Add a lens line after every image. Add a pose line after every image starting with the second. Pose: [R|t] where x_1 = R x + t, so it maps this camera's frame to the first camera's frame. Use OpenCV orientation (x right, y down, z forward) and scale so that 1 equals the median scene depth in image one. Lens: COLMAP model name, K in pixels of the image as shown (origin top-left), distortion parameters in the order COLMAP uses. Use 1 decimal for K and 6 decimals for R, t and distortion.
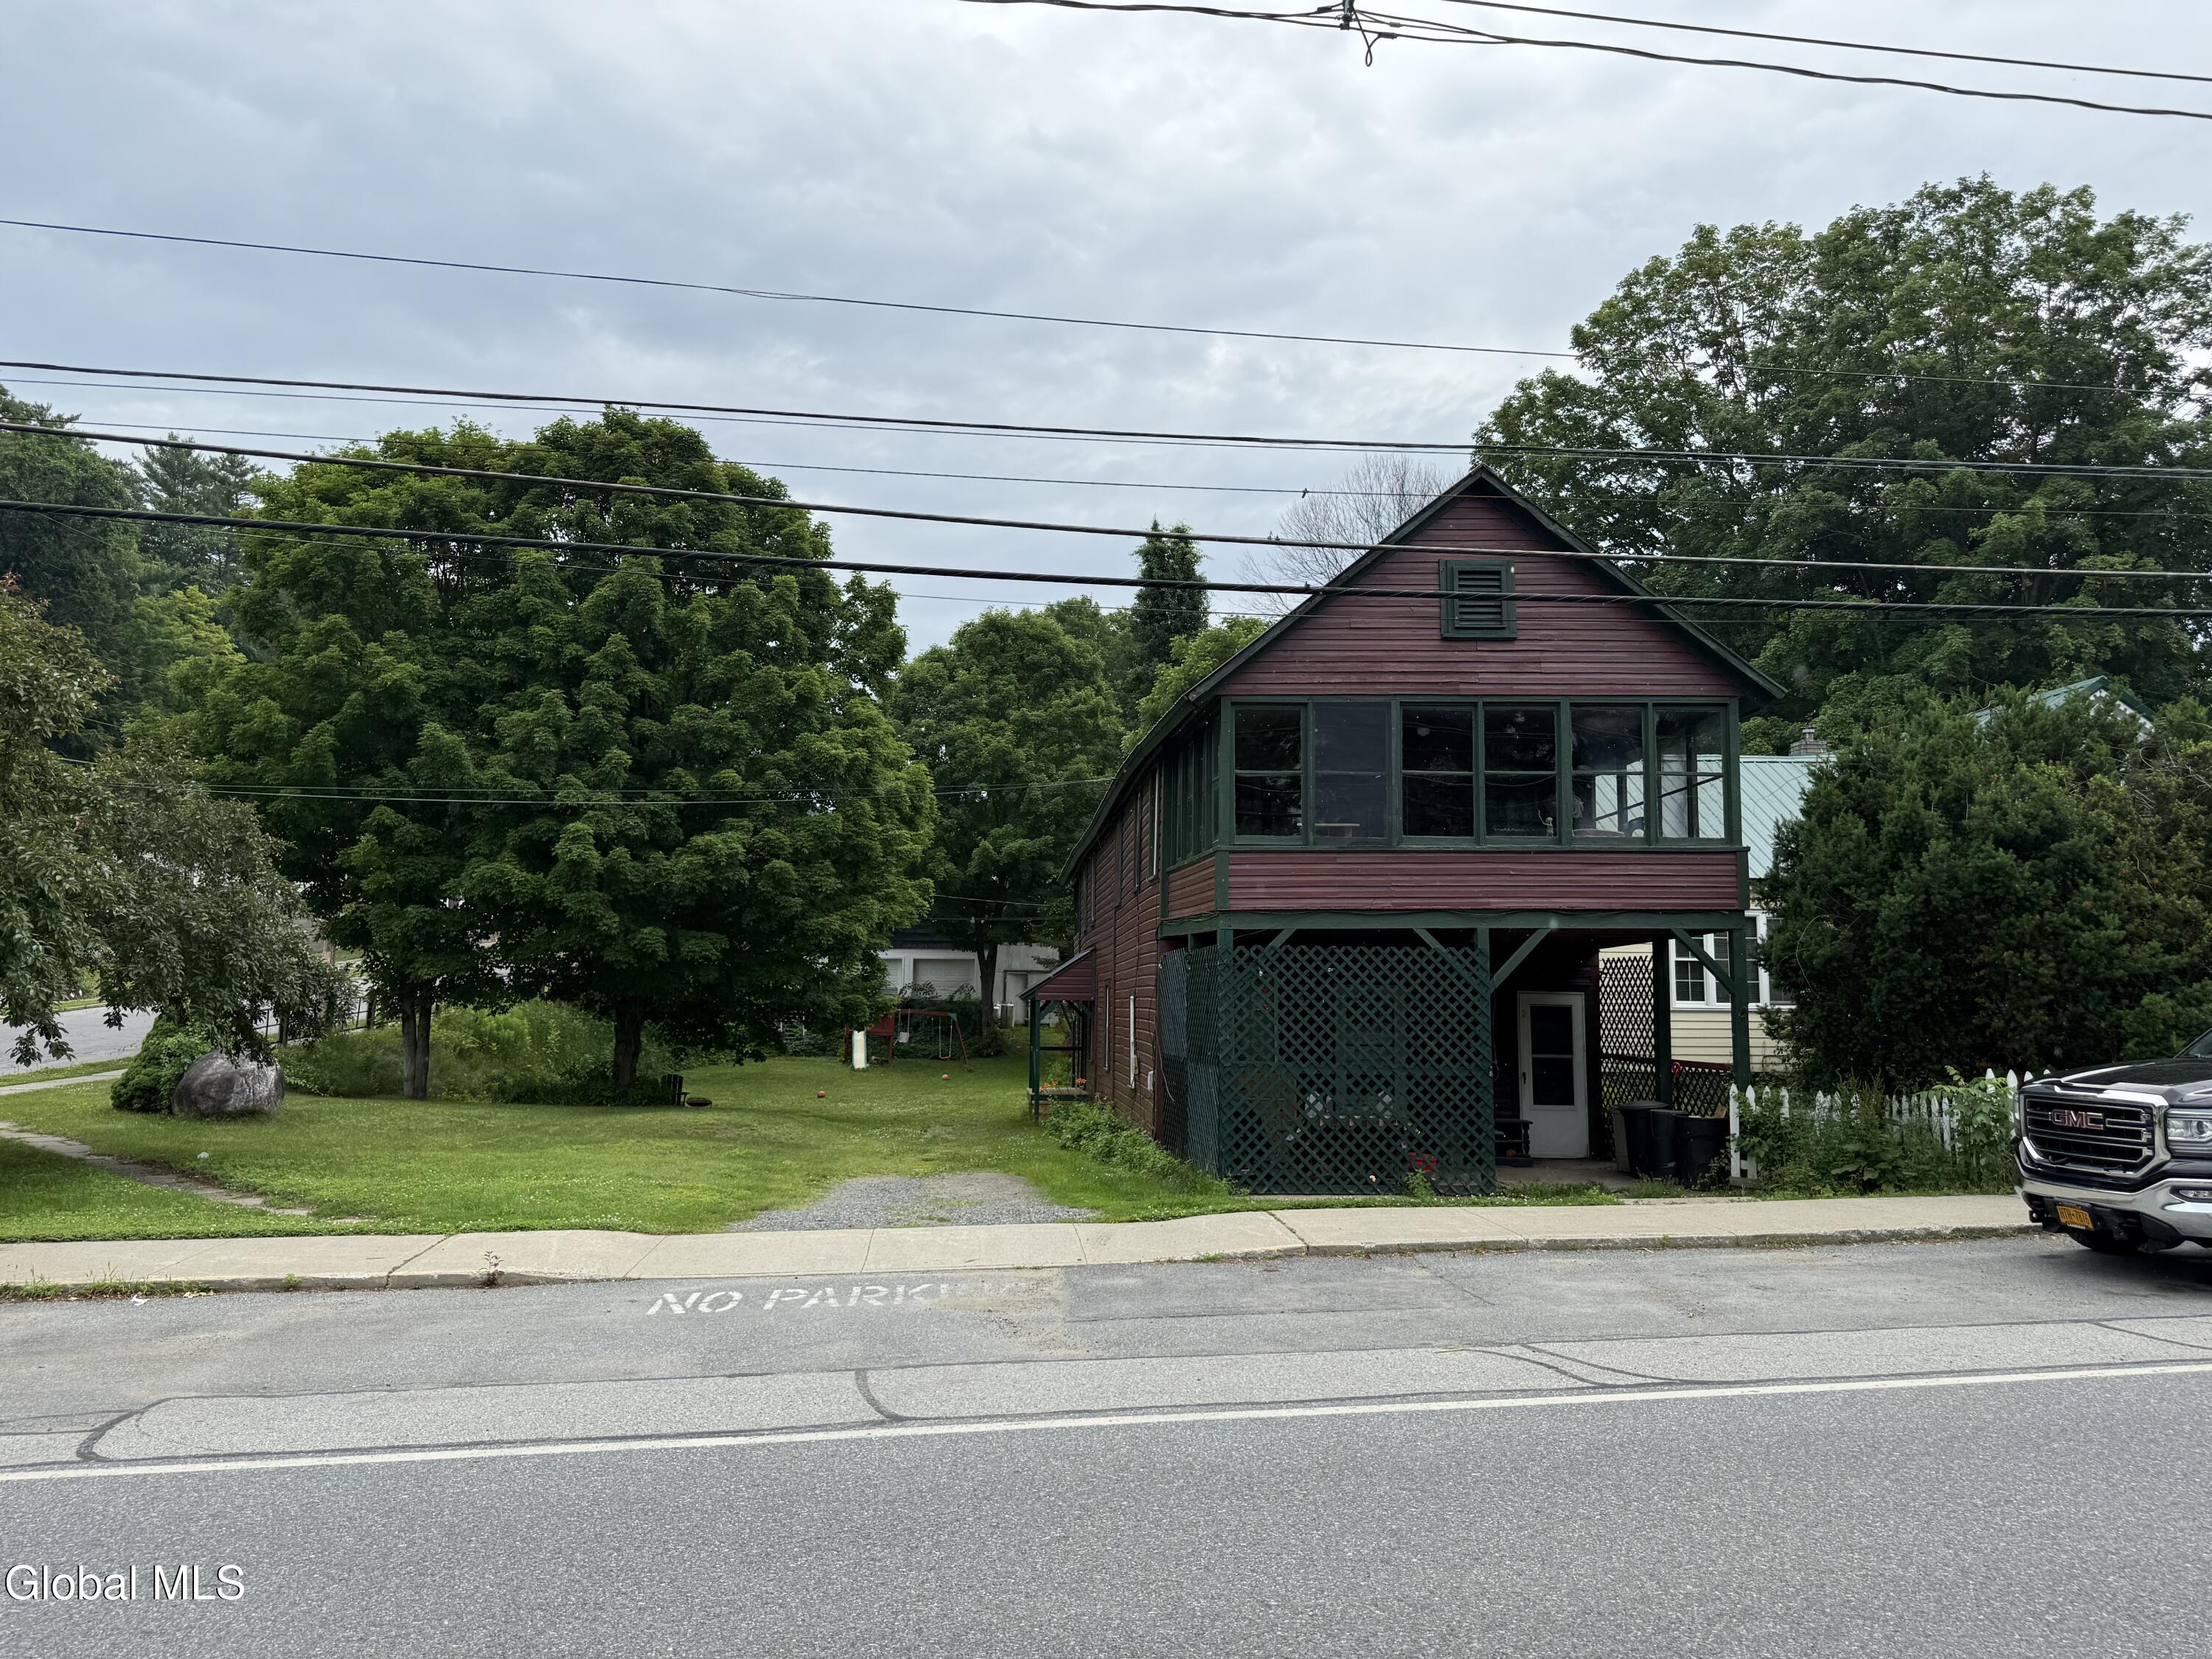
lens RADIAL K [[1610.2, 0, 1098.9], [0, 1610.2, 835.6], [0, 0, 1]] dist [0.180133, -0.238096]
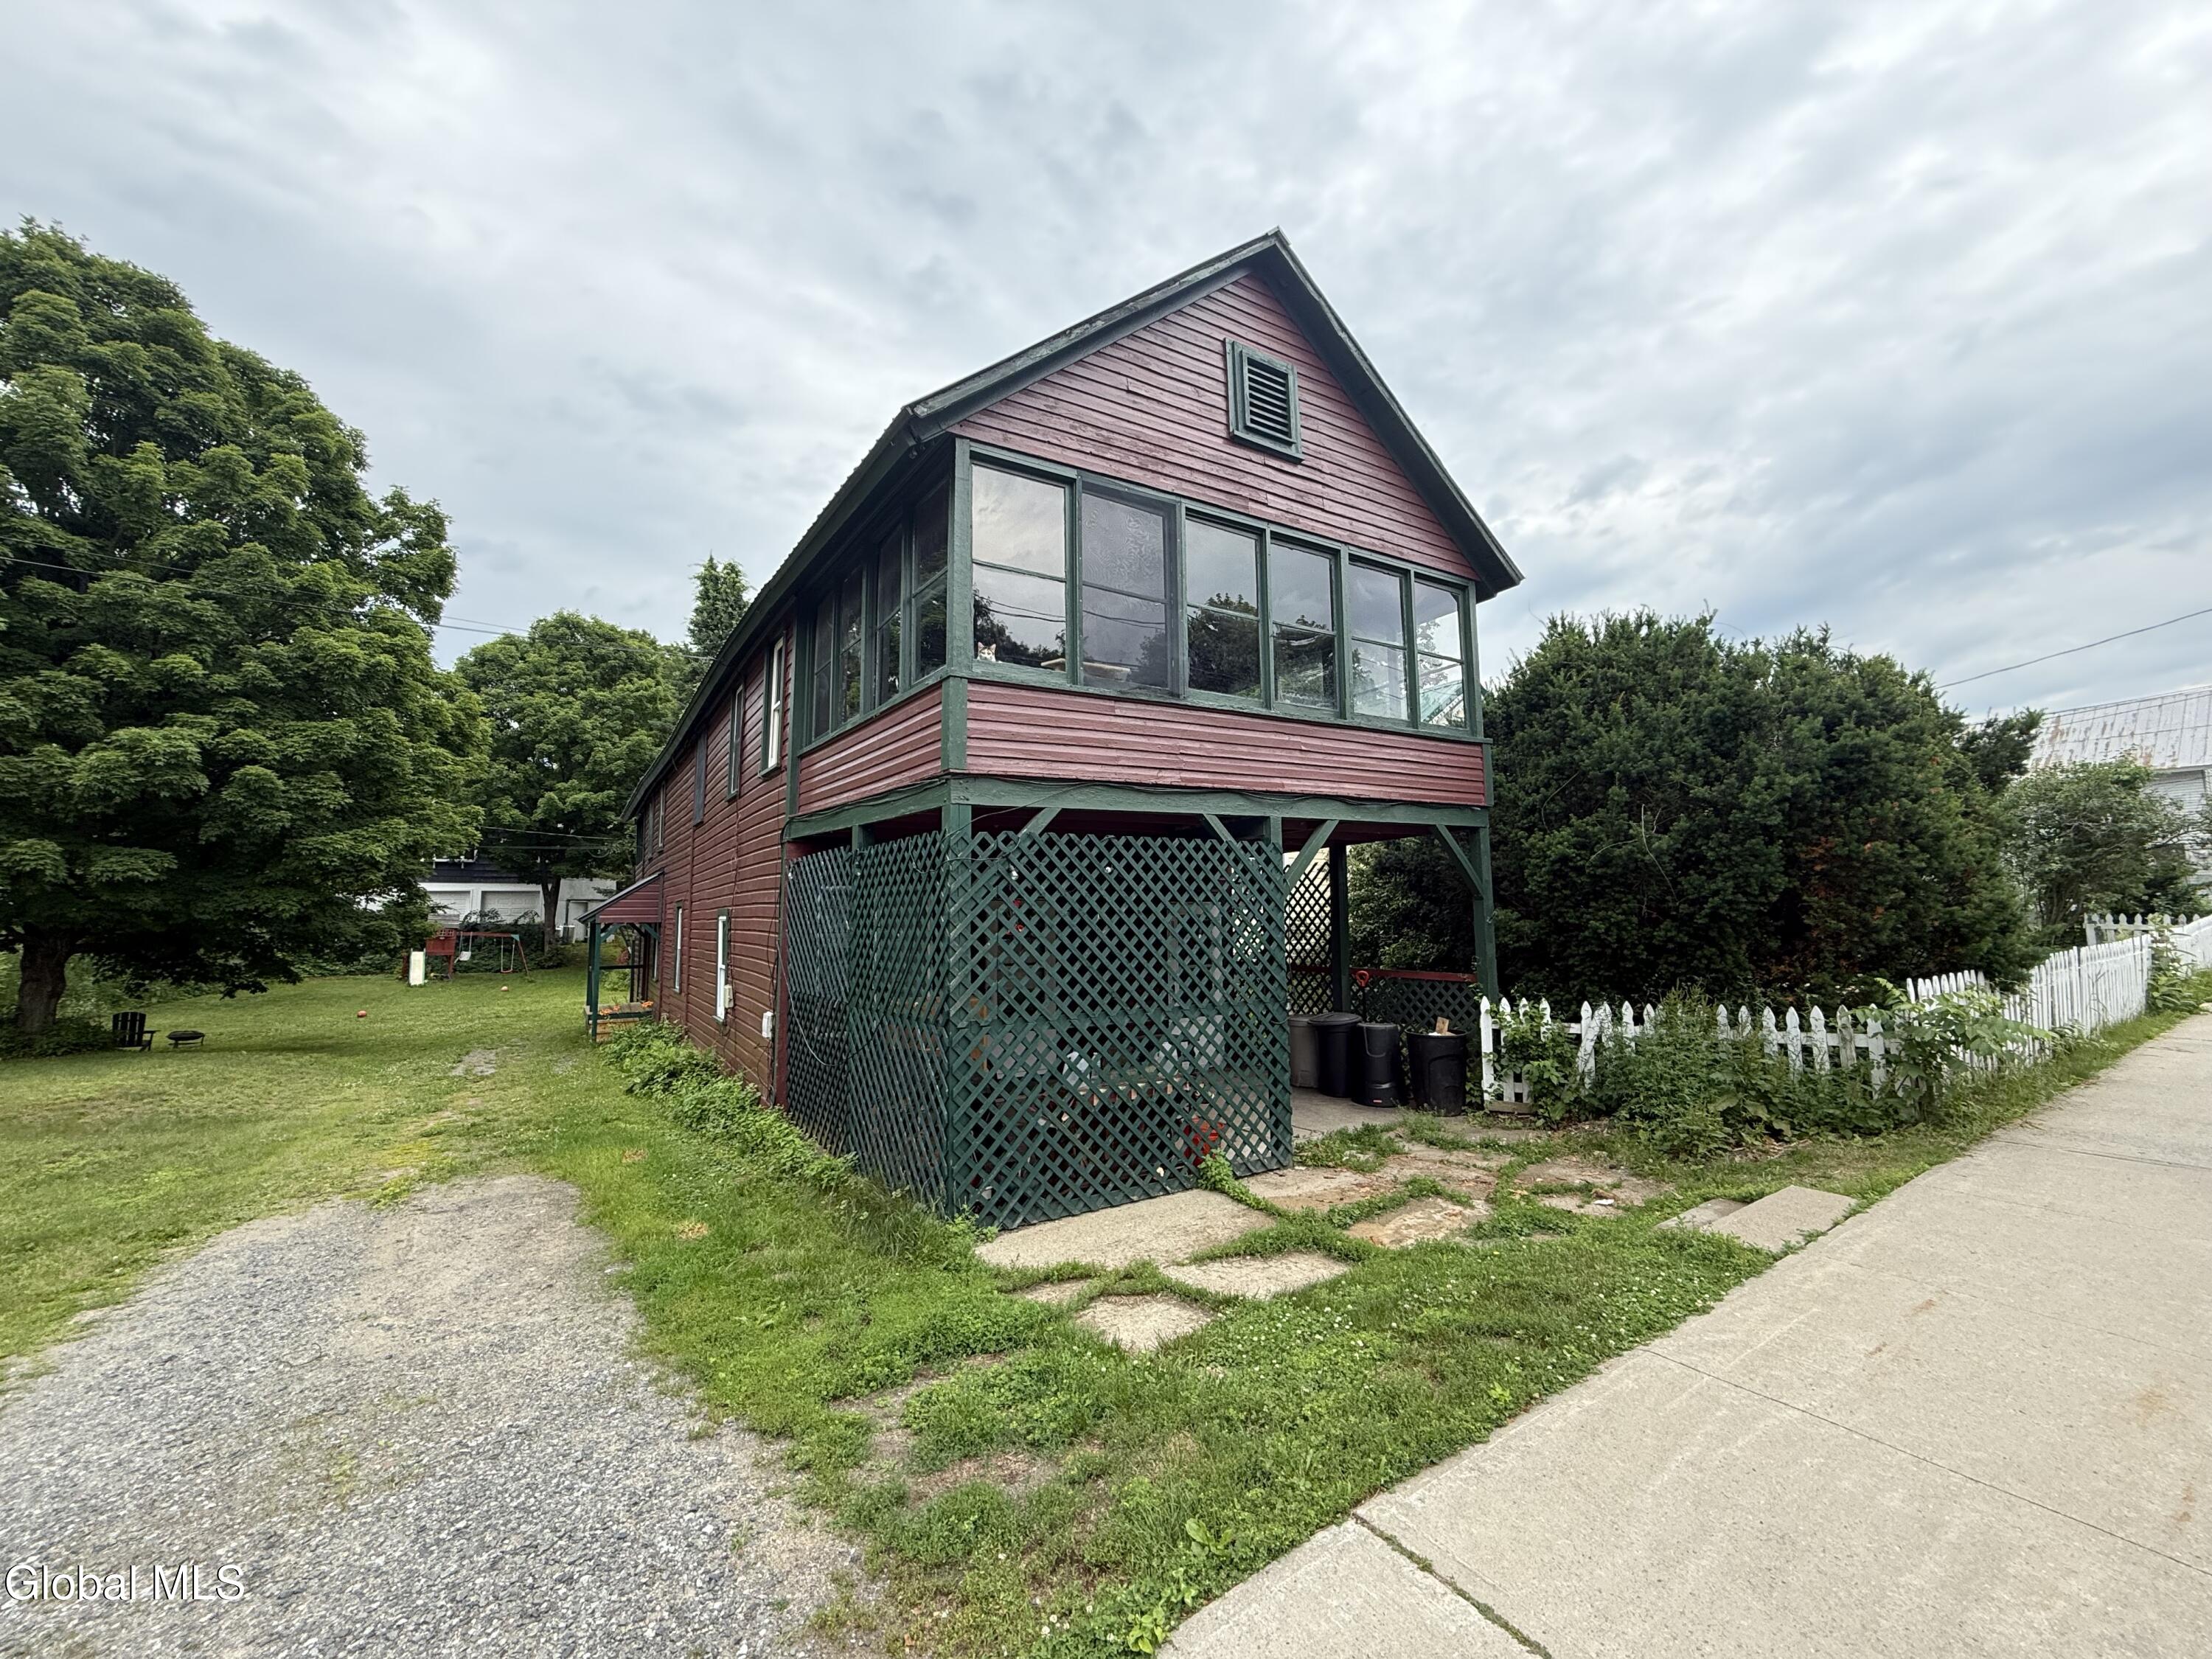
lens RADIAL K [[885.7, 0, 1106.0], [0, 885.7, 829.5], [0, 0, 1]] dist [0.001824, 0.000045]
pose [[0.885591, 0.026418, 0.463714, -0.015557], [-0.028252, 0.999596, -0.002993, 0.036423], [-0.463606, -0.010450, 0.885980, 0.365057]]
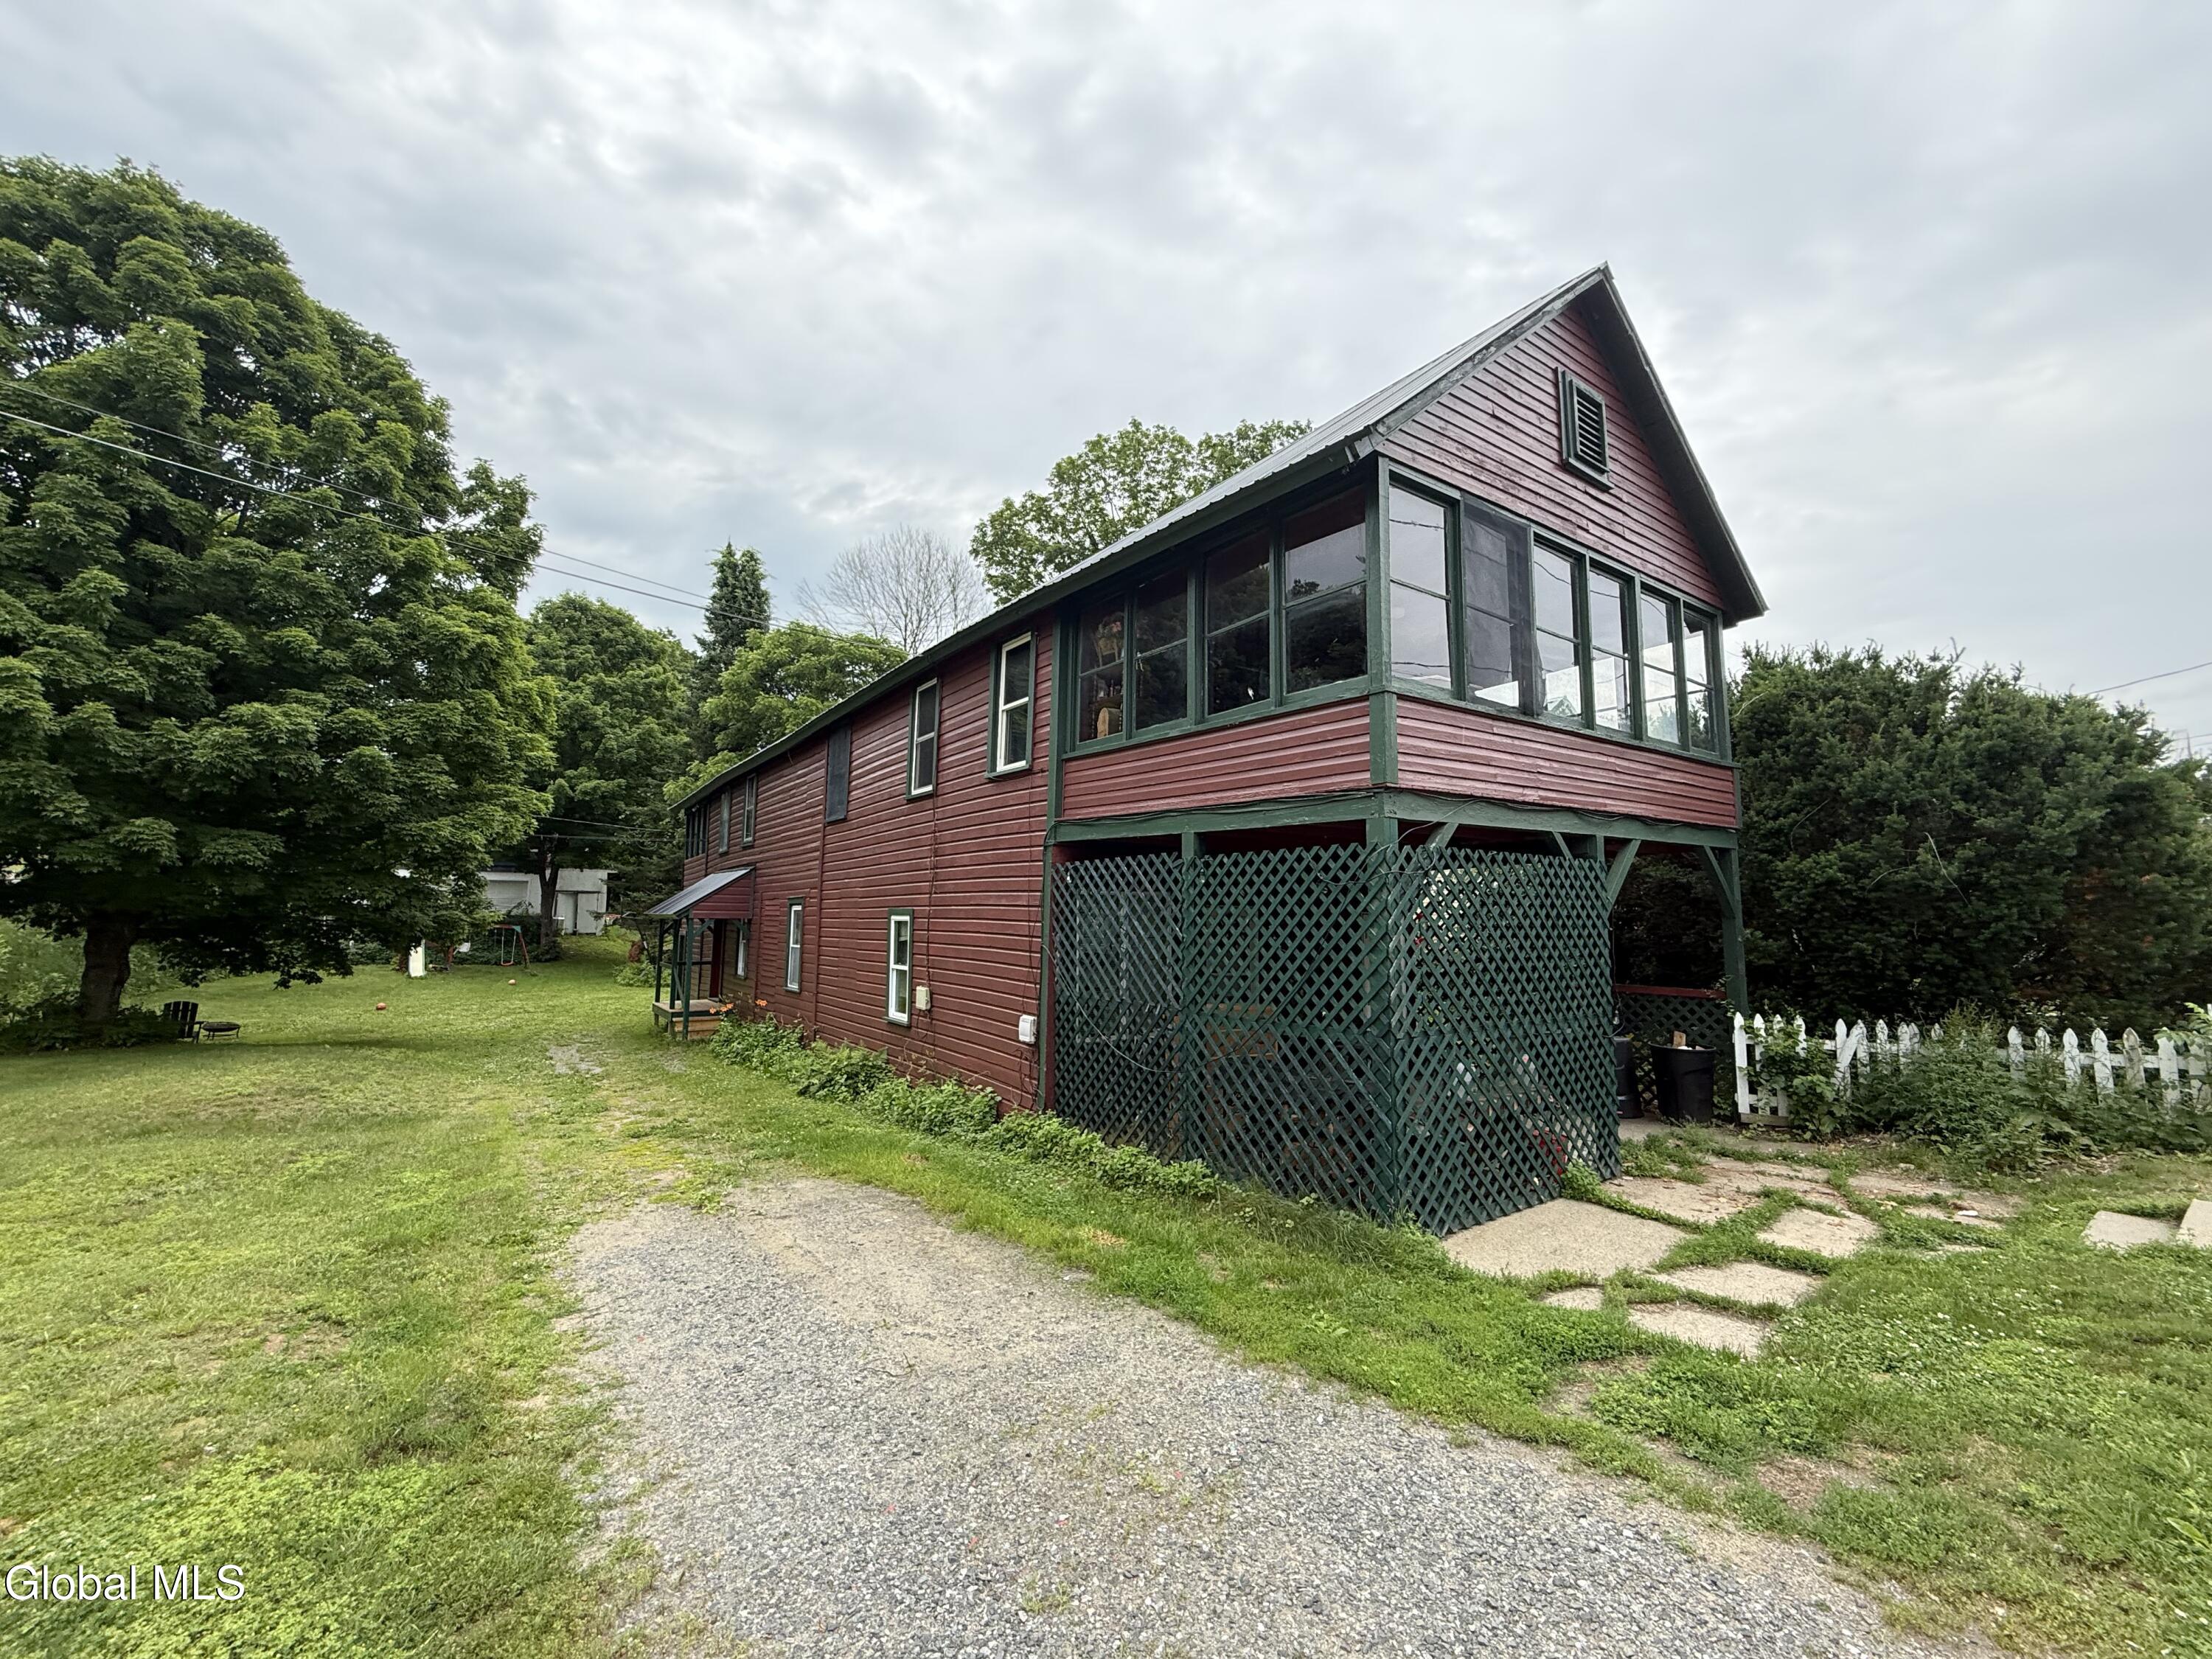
lens RADIAL K [[889.5, 0, 1100.2], [0, 889.5, 829.6], [0, 0, 1]] dist [0.001140, 0.000192]
pose [[0.858723, 0.051277, 0.509868, -0.104860], [-0.055161, 0.998449, -0.007511, 0.038721], [-0.509462, -0.021675, 0.860220, 0.412003]]
